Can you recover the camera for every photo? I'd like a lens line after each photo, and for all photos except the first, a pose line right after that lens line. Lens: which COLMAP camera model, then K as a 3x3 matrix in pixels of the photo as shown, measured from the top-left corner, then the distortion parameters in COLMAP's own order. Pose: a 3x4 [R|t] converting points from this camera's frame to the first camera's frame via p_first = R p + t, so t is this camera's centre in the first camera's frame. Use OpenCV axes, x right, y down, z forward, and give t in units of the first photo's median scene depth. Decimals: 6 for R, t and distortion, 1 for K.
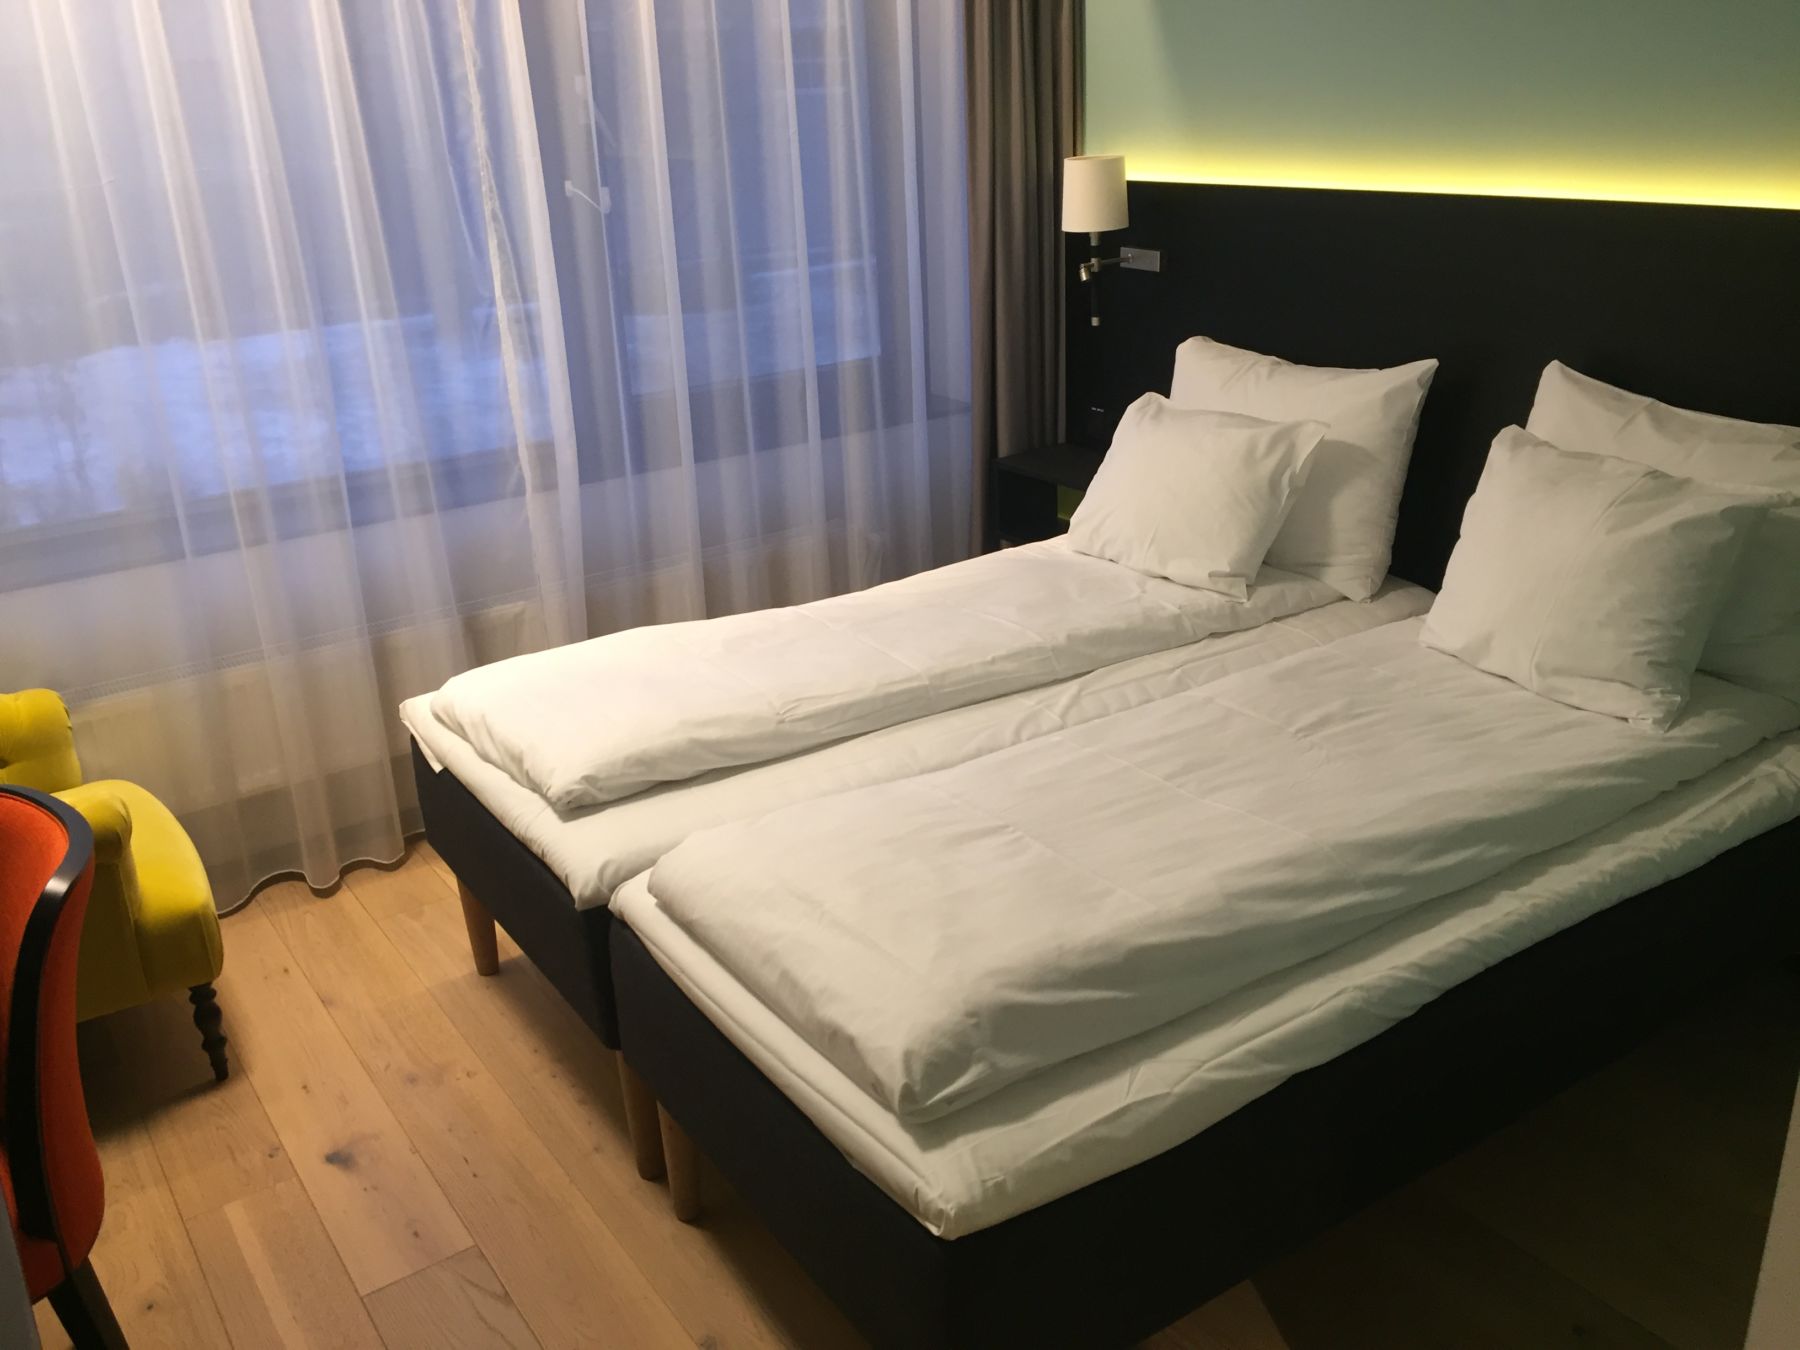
lens RADIAL K [[1537.2, 0, 903.4], [0, 1537.2, 674.2], [0, 0, 1]] dist [0.091646, -0.121572]
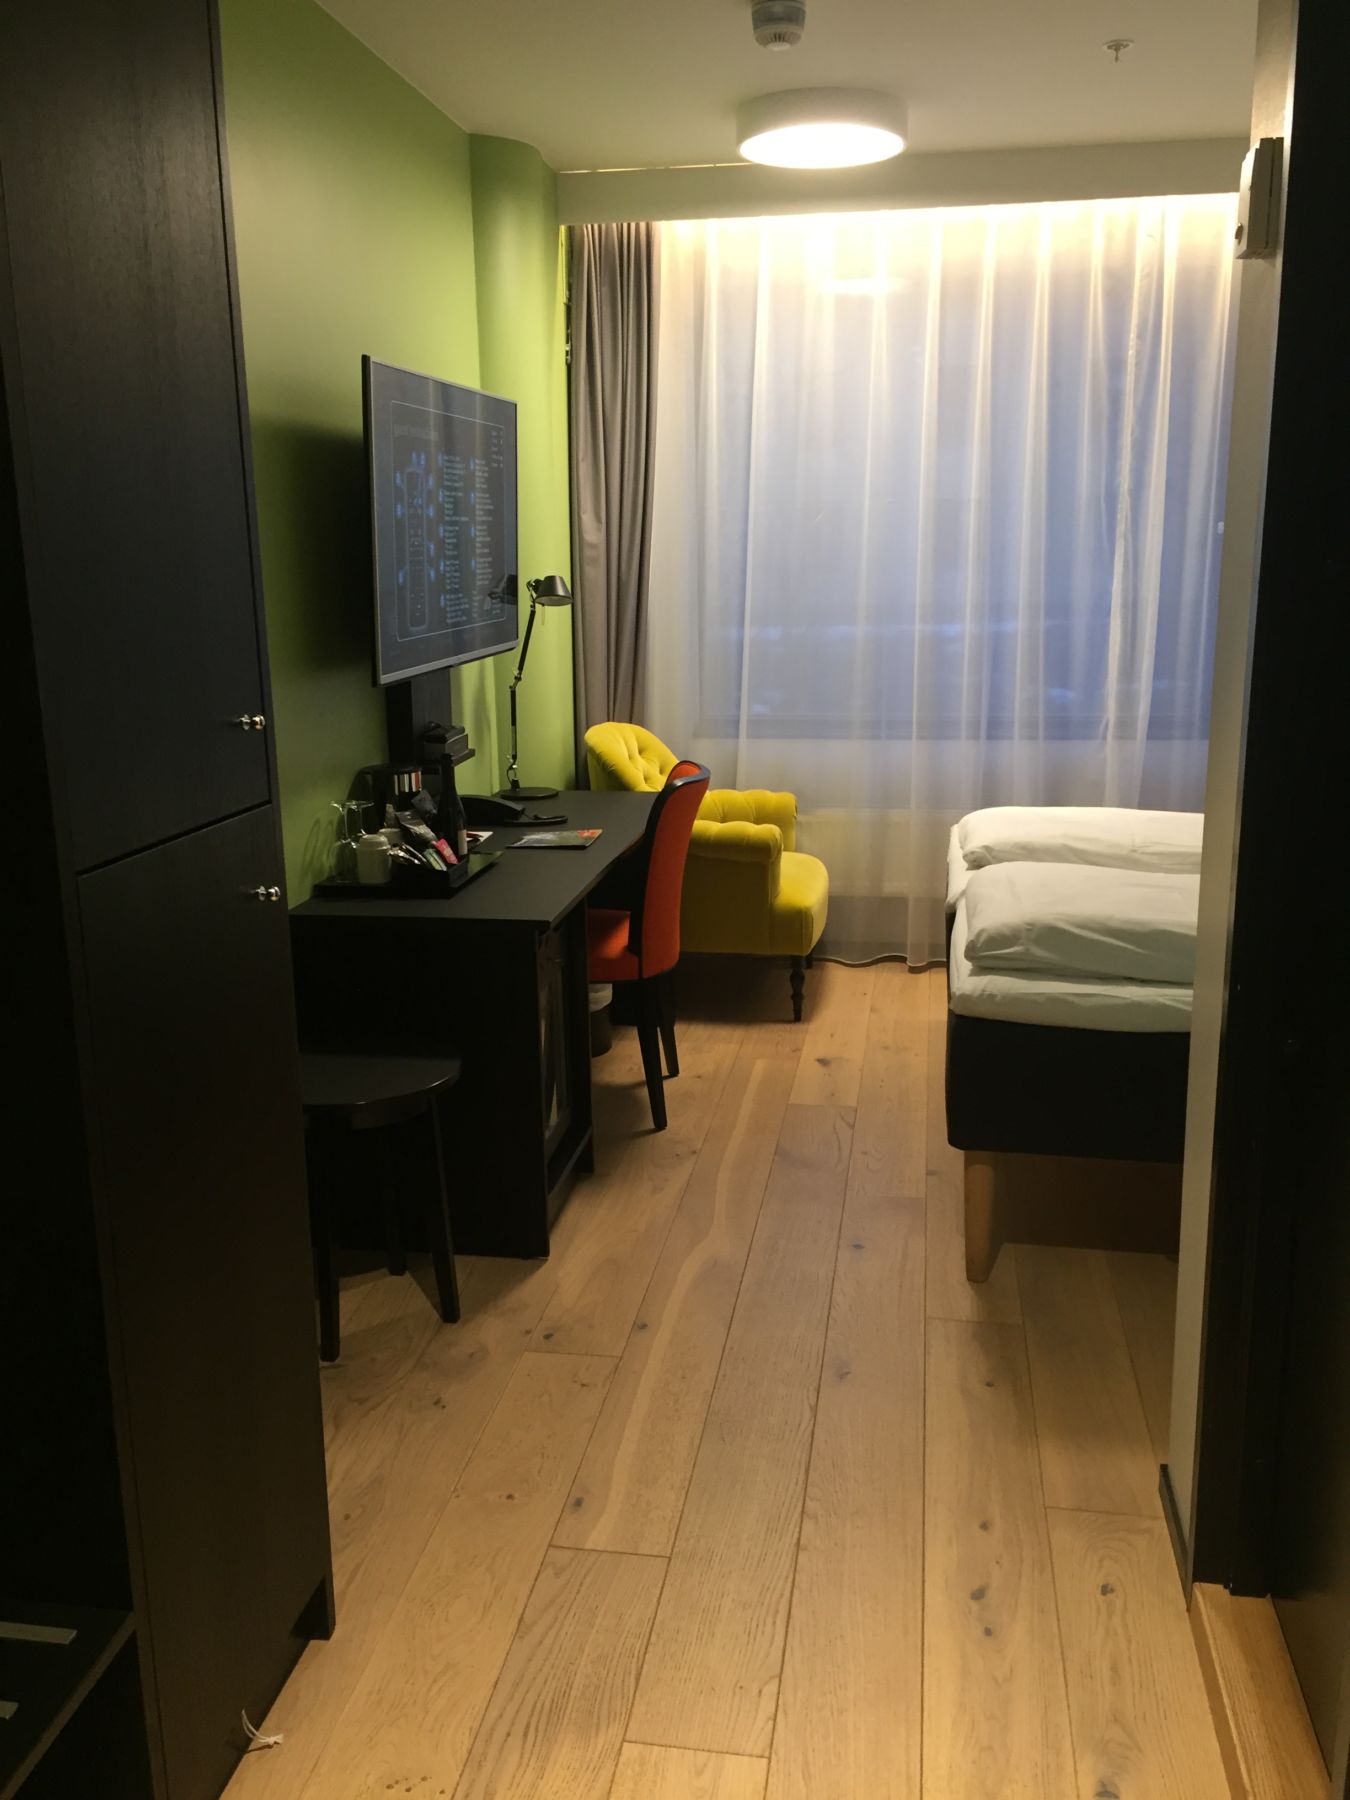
lens RADIAL K [[1537.2, 0, 686.9], [0, 1537.2, 900.7], [0, 0, 1]] dist [0.091646, -0.121572]
pose [[0.721258, 0.189304, -0.666297, 0.593053], [-0.270004, 0.962676, -0.018766, 0.215082], [0.637876, 0.193438, 0.745451, -0.348659]]
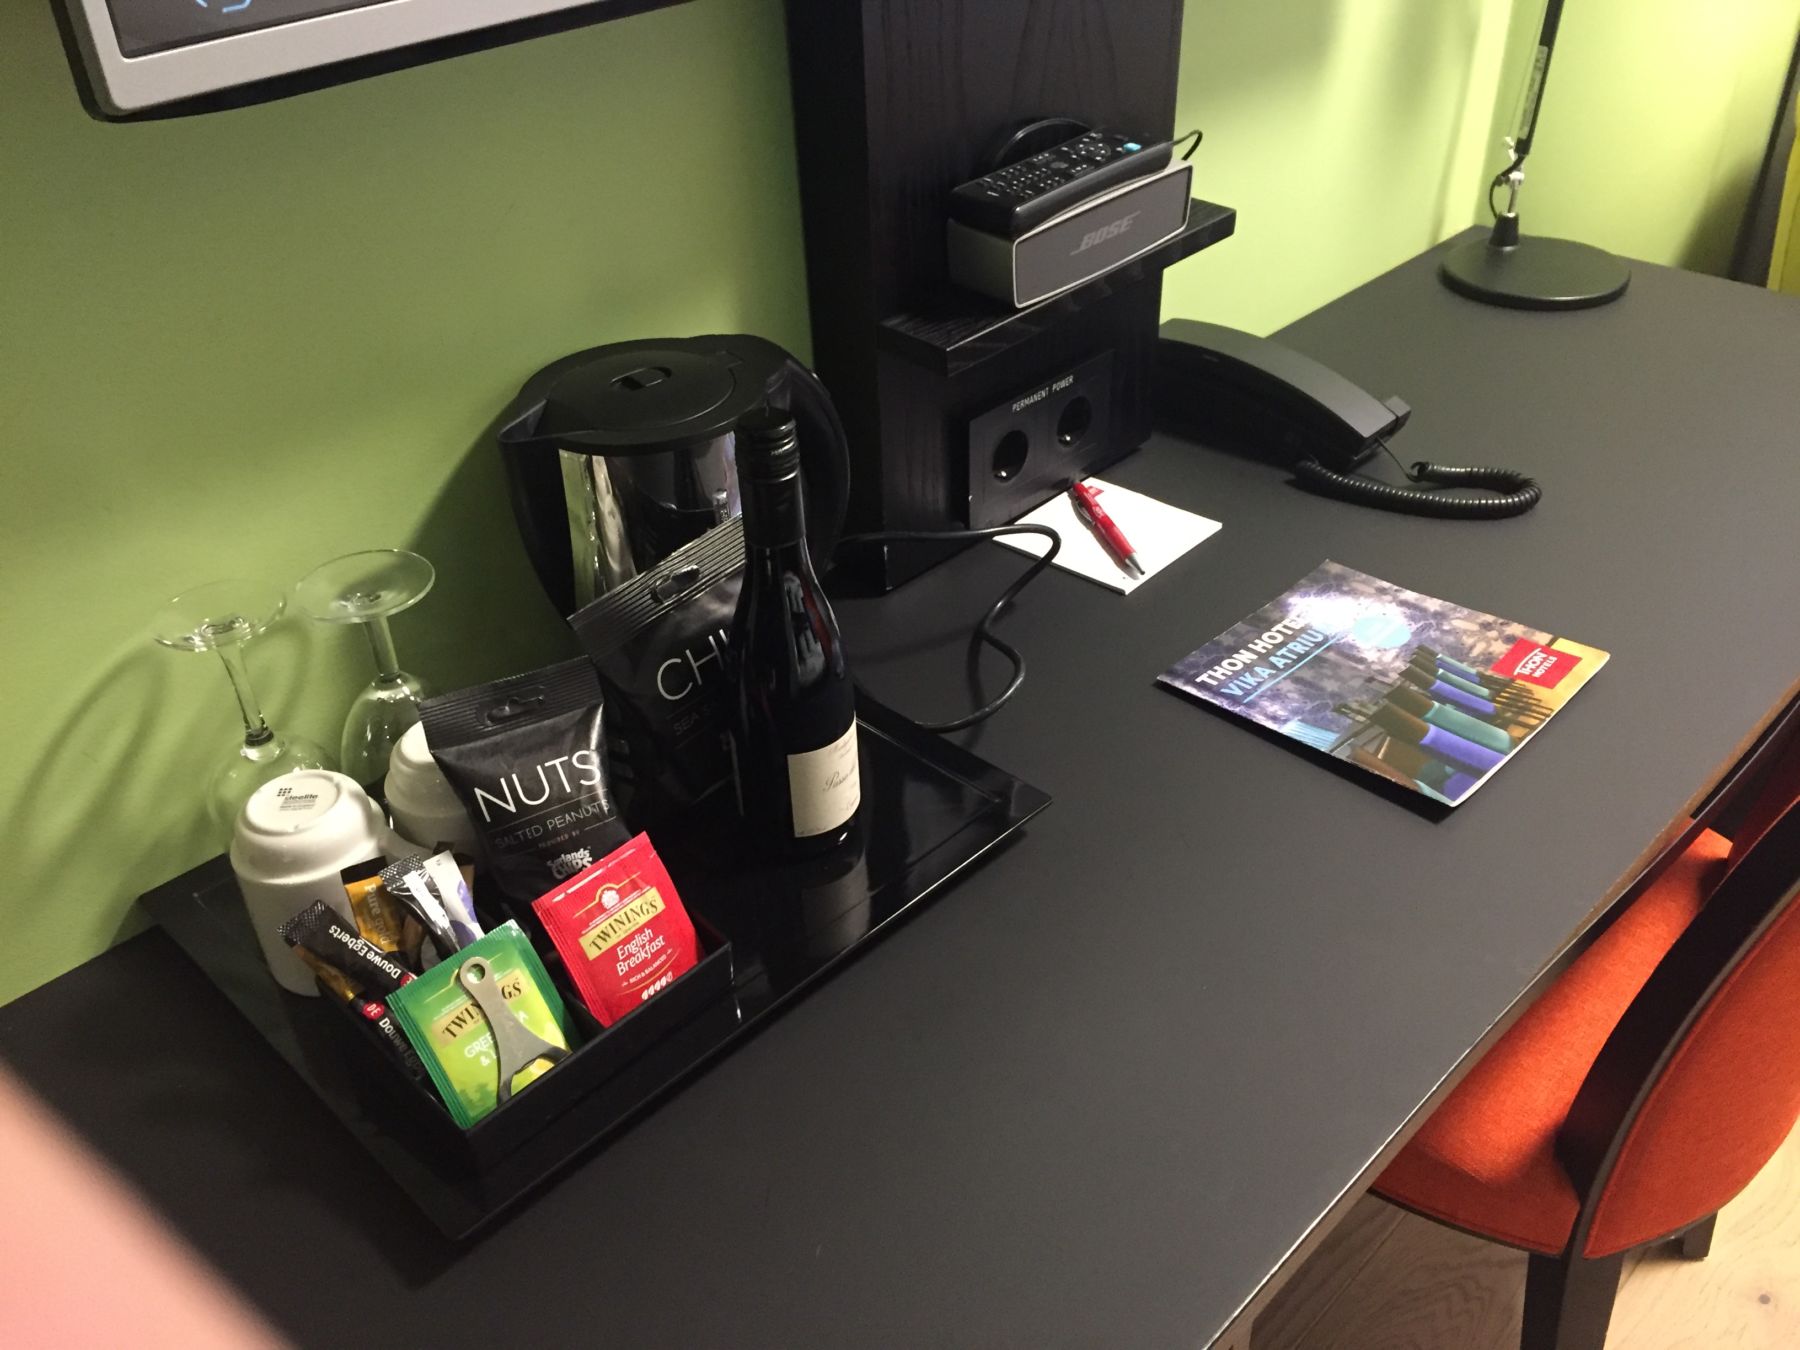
lens RADIAL K [[1537.2, 0, 903.4], [0, 1537.2, 674.2], [0, 0, 1]] dist [0.091646, -0.121572]
pose [[0.183635, 0.591980, -0.784753, -0.188125], [-0.334816, 0.788261, 0.516278, 0.015298], [0.924217, 0.167942, 0.342957, 0.395022]]
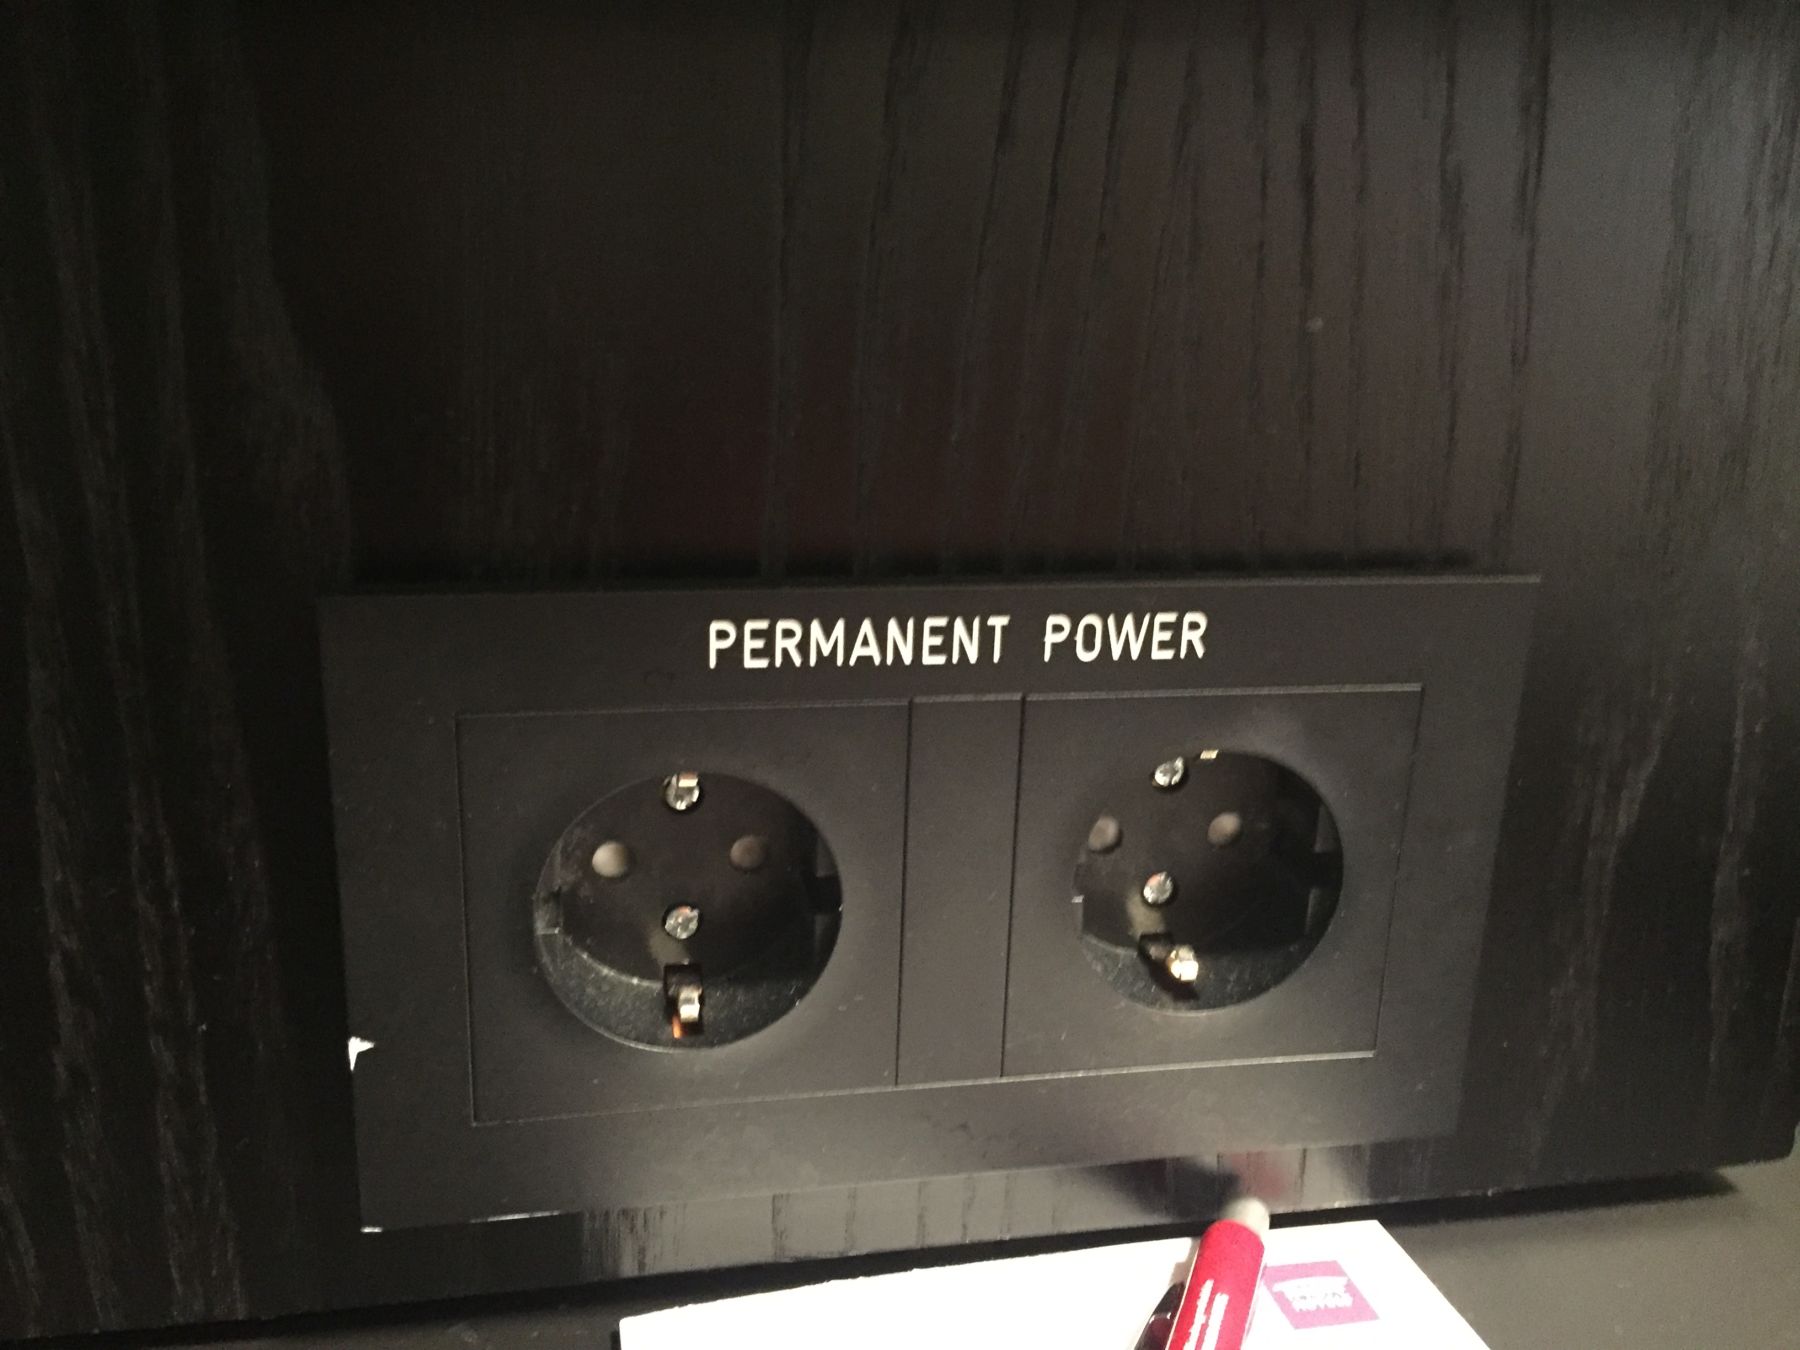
lens RADIAL K [[1537.2, 0, 903.4], [0, 1537.2, 674.2], [0, 0, 1]] dist [0.091646, -0.121572]
pose [[-0.411014, 0.283121, -0.866551, -0.485082], [-0.348815, 0.829376, 0.436422, 0.127340], [0.842256, 0.481641, -0.242128, 0.575080]]
